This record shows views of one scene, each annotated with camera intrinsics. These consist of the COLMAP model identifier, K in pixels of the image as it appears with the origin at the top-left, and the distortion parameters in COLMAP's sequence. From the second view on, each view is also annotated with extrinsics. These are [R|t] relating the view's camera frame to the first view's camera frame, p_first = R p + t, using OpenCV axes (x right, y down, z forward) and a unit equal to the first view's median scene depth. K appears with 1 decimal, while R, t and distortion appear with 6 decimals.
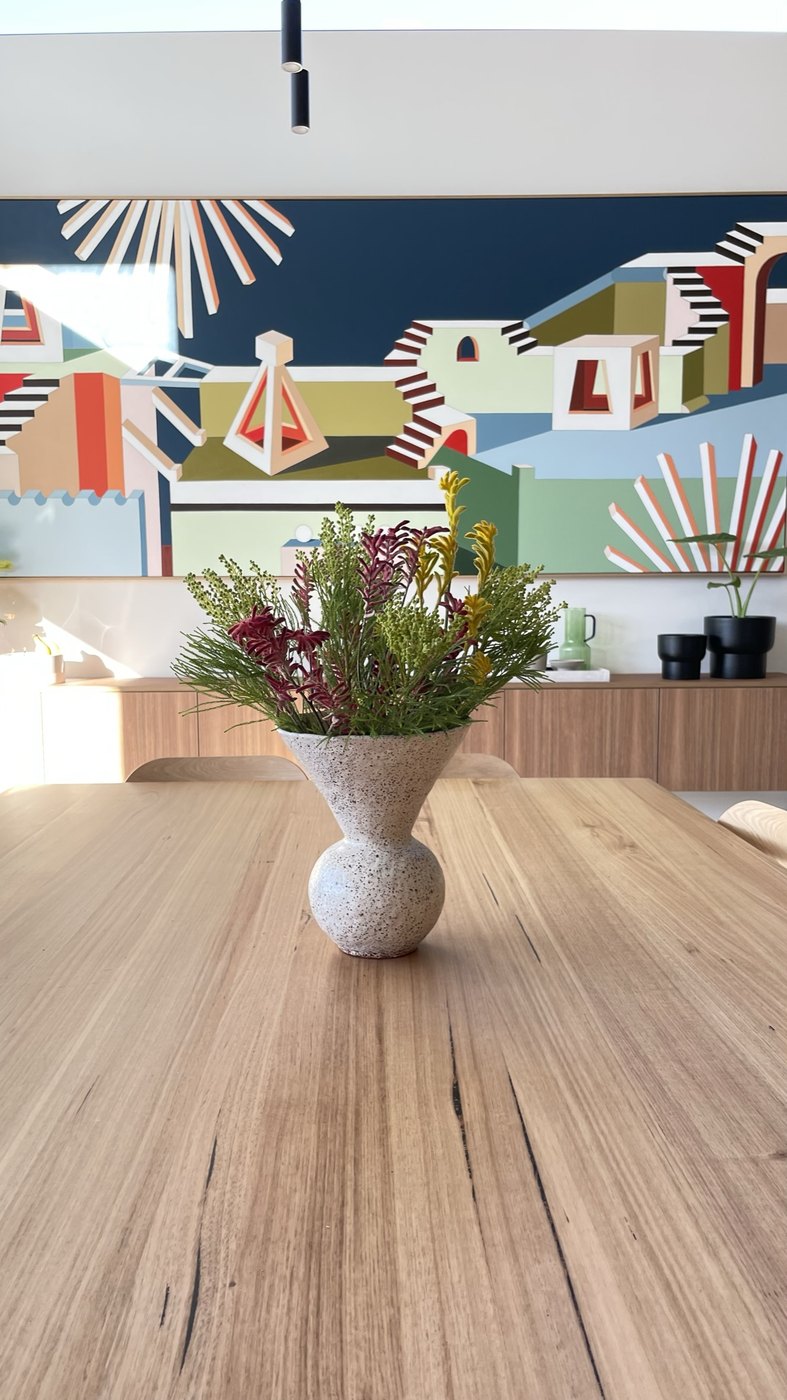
lens RADIAL K [[1052.9, 0, 392.9], [0, 1052.9, 706.5], [0, 0, 1]] dist [0.004432, 0.010662]
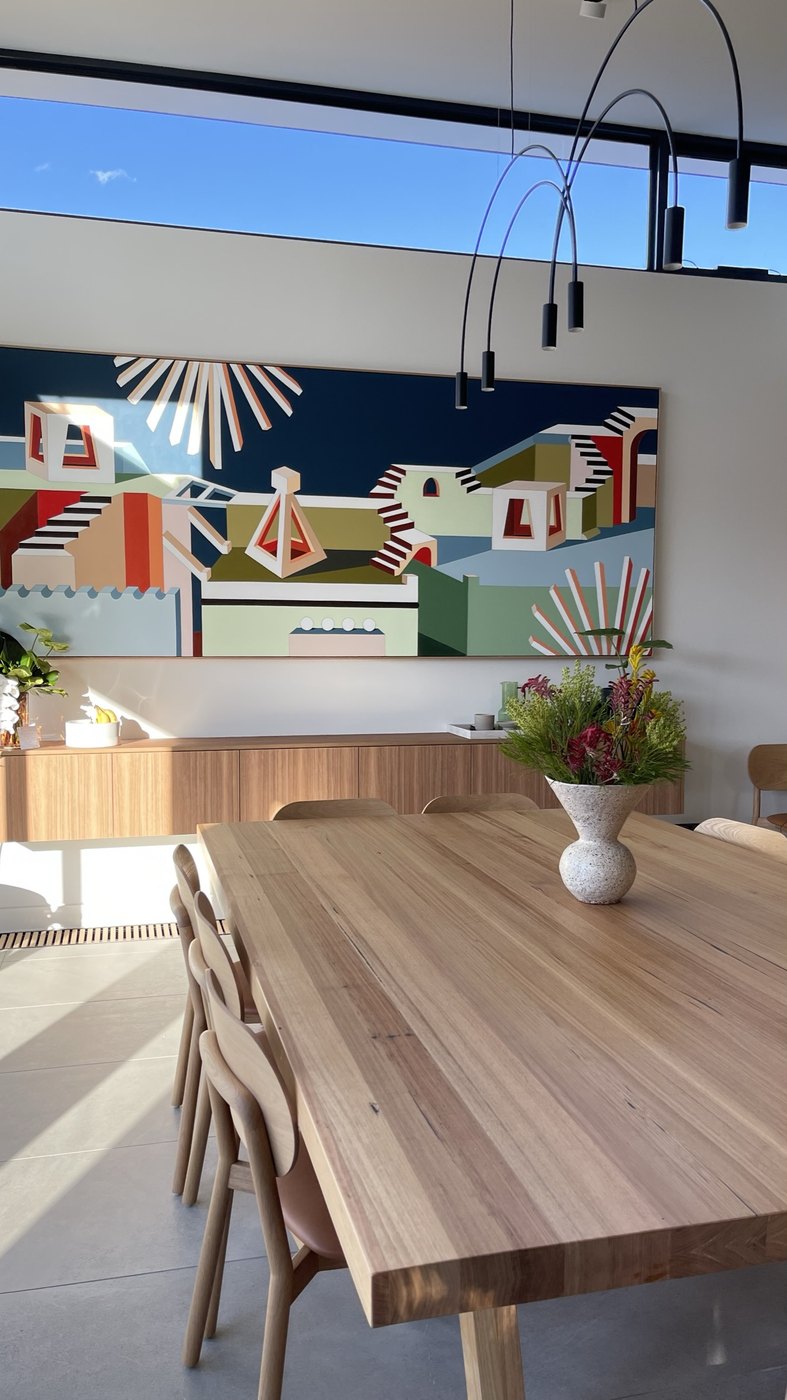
lens RADIAL K [[1052.9, 0, 390.4], [0, 1052.9, 699.2], [0, 0, 1]] dist [0.004432, 0.010662]
pose [[0.972643, -0.003091, 0.232283, -0.285210], [0.013704, 0.998933, -0.044092, -0.016189], [-0.231899, 0.046069, 0.971648, -0.257793]]
